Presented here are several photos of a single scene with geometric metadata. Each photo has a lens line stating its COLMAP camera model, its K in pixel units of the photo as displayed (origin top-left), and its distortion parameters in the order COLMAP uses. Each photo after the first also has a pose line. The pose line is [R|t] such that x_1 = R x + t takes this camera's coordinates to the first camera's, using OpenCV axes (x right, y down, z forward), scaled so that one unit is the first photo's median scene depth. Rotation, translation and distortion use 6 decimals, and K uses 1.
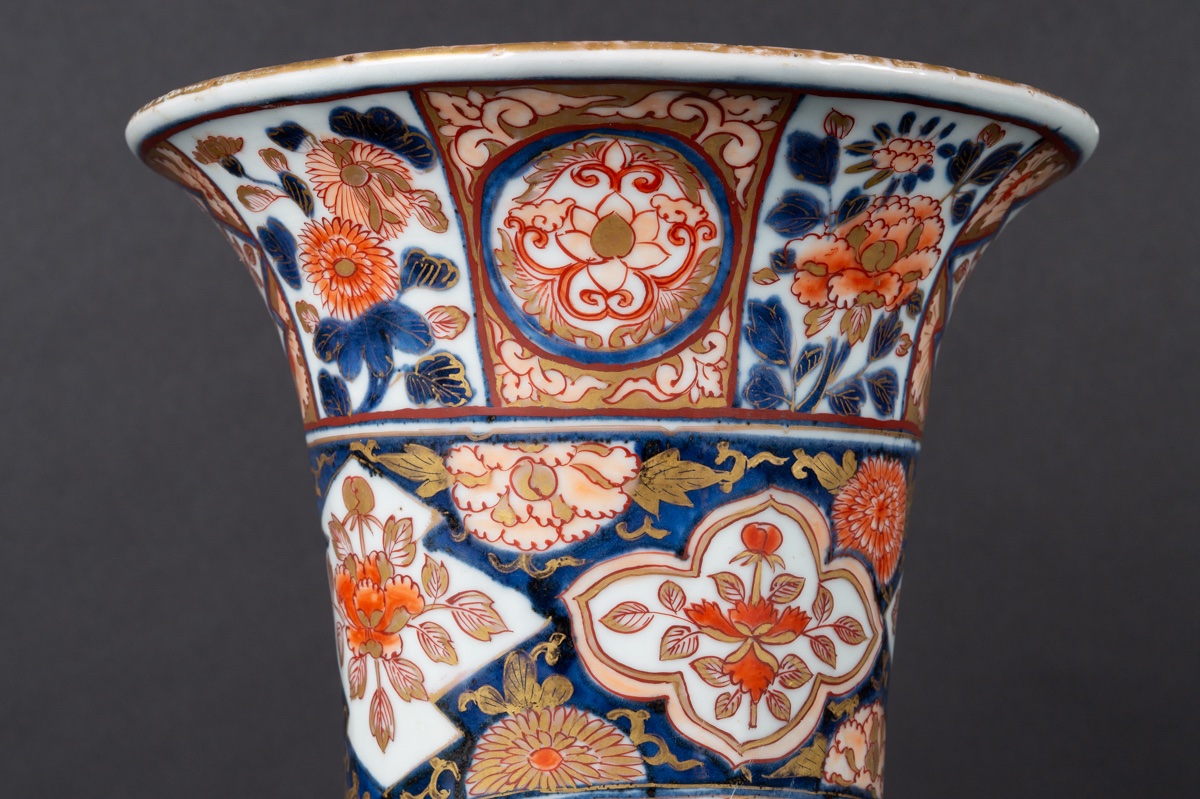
lens RADIAL K [[2951.0, 0, 600.0], [0, 2951.0, 399.5], [0, 0, 1]] dist [0.011868, -0.113504]
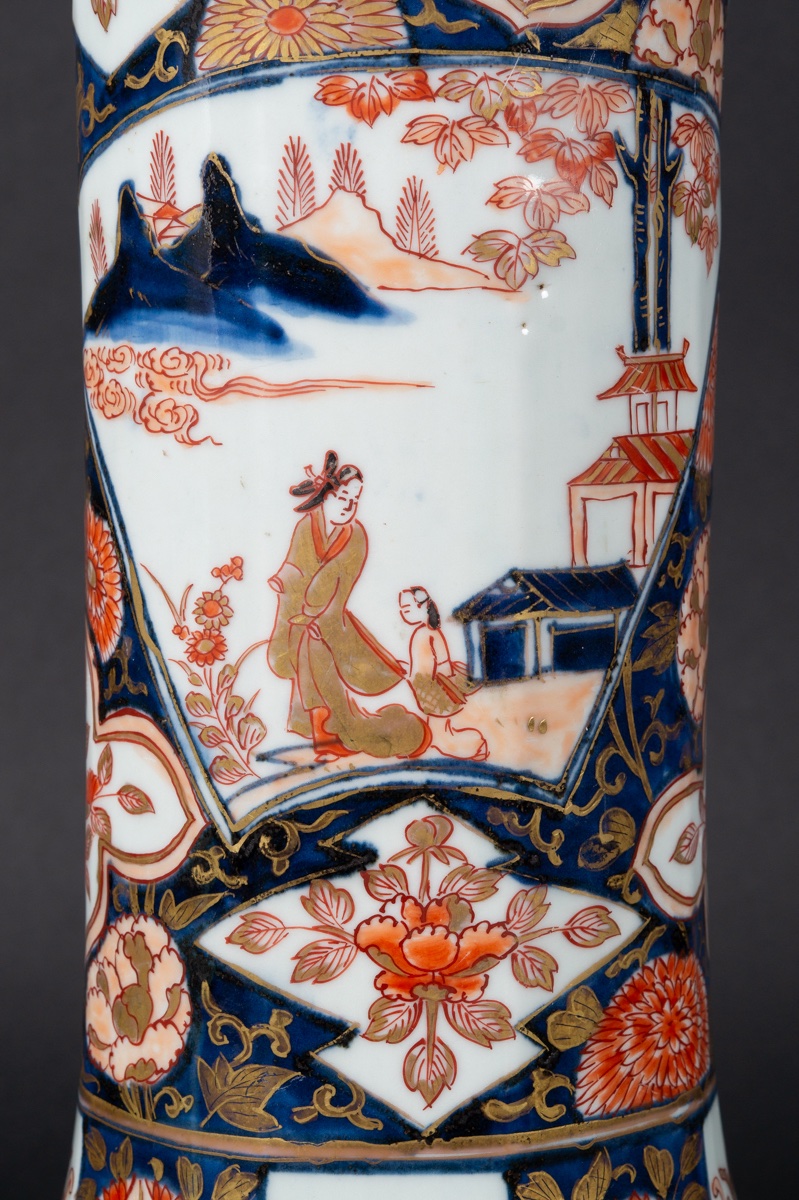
lens RADIAL K [[2951.0, 0, 399.5], [0, 2951.0, 600.0], [0, 0, 1]] dist [0.011868, -0.113504]
pose [[0.996585, 0.005174, -0.082411, 0.080343], [0.010226, 0.982619, 0.185353, 0.126442], [0.081938, -0.185562, 0.979210, 0.165068]]
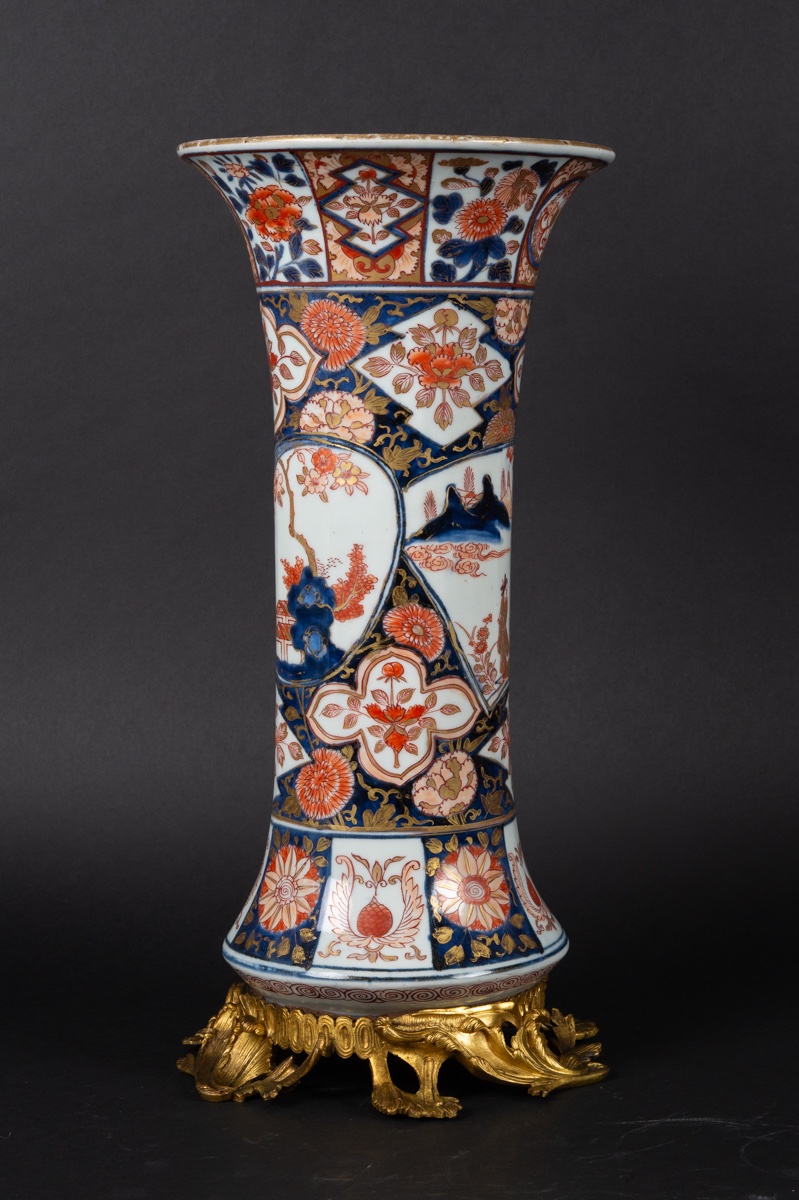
lens RADIAL K [[2801.5, 0, 399.5], [0, 2801.5, 600.0], [0, 0, 1]] dist [-0.003605, -0.034299]
pose [[0.241488, -0.087619, 0.966440, -2.241313], [-0.080330, 0.990692, 0.109890, 0.014329], [-0.967073, -0.104171, 0.232202, 0.526418]]
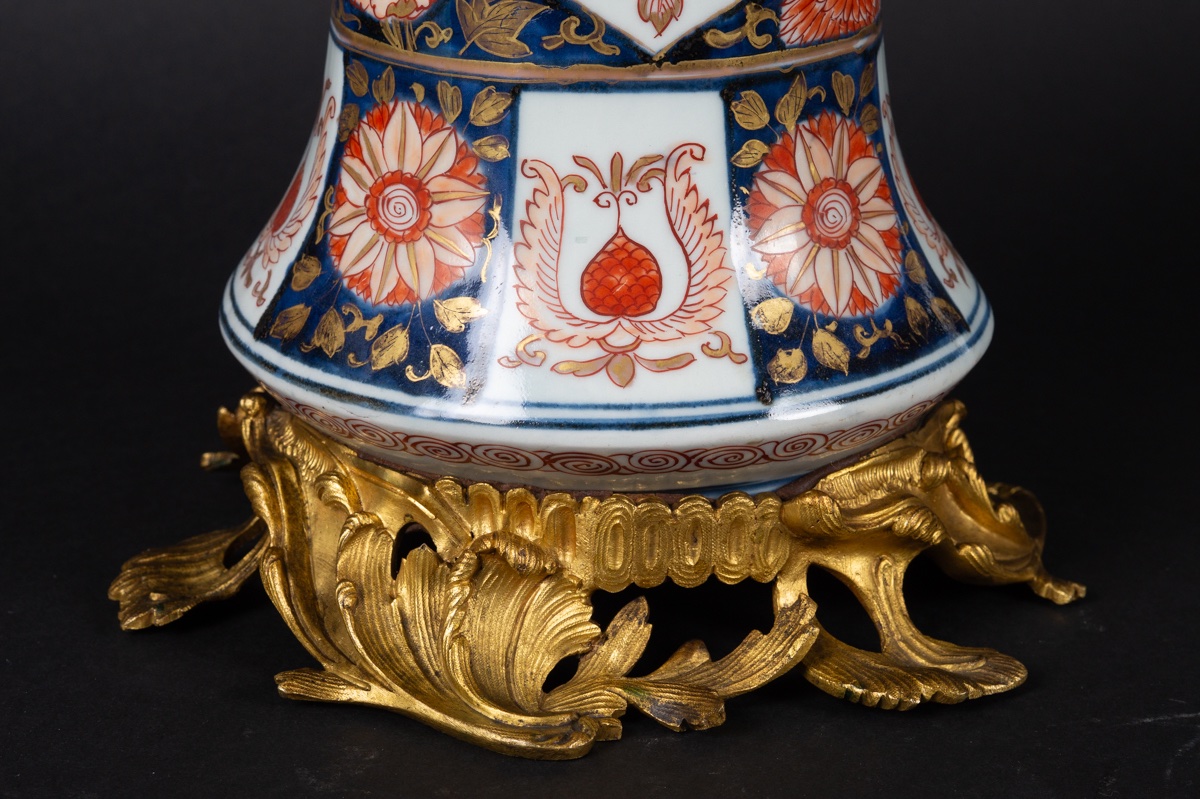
lens RADIAL K [[2951.0, 0, 600.0], [0, 2951.0, 399.5], [0, 0, 1]] dist [0.011868, -0.113504]
pose [[0.999910, 0.012895, 0.003718, -0.001426], [-0.013247, 0.903971, 0.427388, 0.113300], [0.002150, -0.427399, 0.904061, 0.019760]]
